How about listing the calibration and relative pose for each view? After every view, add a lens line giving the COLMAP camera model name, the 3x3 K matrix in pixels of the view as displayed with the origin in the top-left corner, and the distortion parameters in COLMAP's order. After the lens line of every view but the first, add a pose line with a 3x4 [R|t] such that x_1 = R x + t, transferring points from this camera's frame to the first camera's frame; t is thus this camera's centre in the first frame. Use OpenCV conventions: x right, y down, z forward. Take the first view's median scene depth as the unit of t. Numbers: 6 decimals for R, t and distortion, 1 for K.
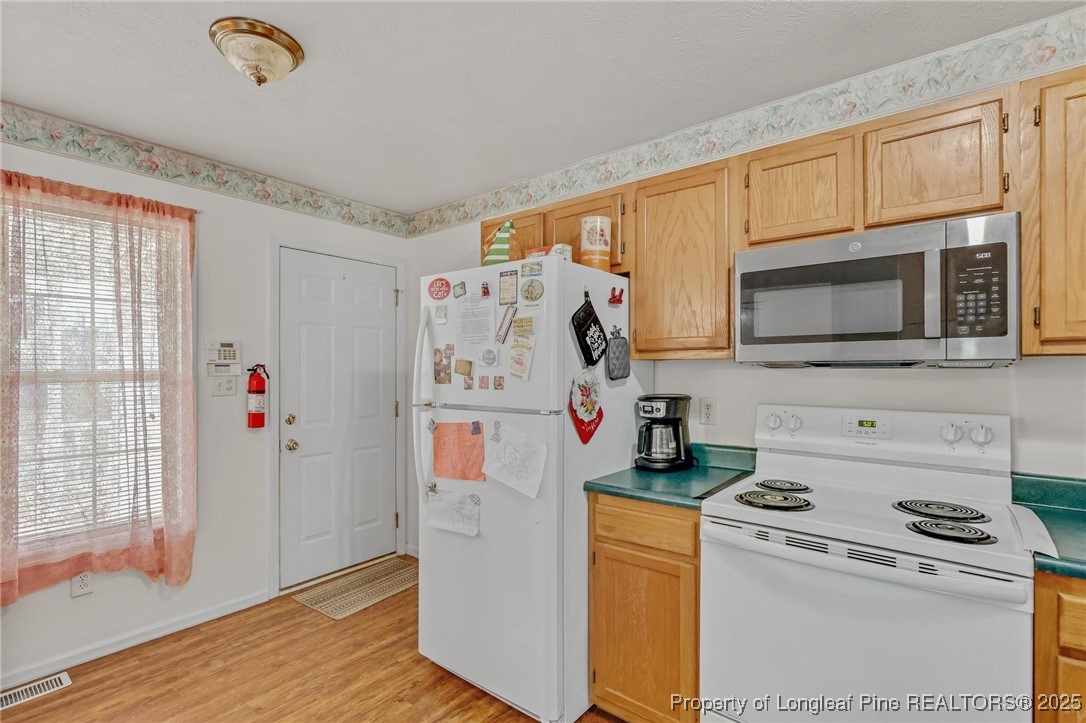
lens RADIAL K [[508.0, 0, 542.7], [0, 508.0, 364.0], [0, 0, 1]] dist [-0.001846, -0.000137]
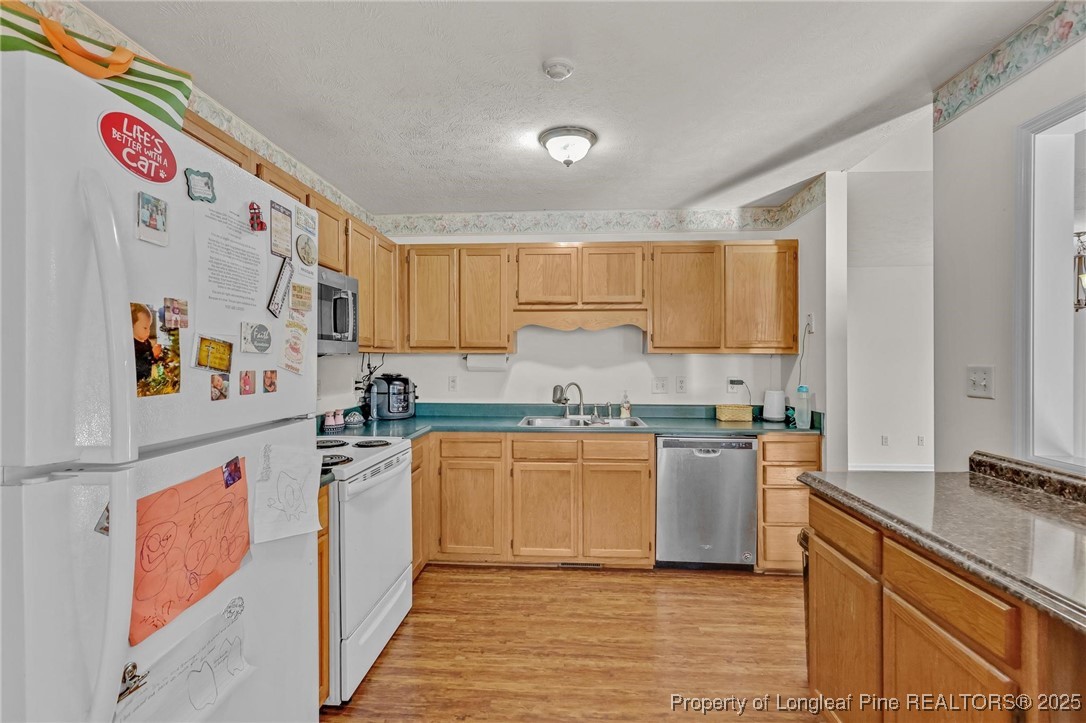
lens RADIAL K [[508.0, 0, 542.5], [0, 508.0, 361.7], [0, 0, 1]] dist [-0.001846, -0.000137]
pose [[-0.577329, 0.002060, 0.816509, -0.732559], [0.001741, 0.999998, -0.001292, 0.014706], [-0.816510, 0.000676, -0.577331, 1.033988]]
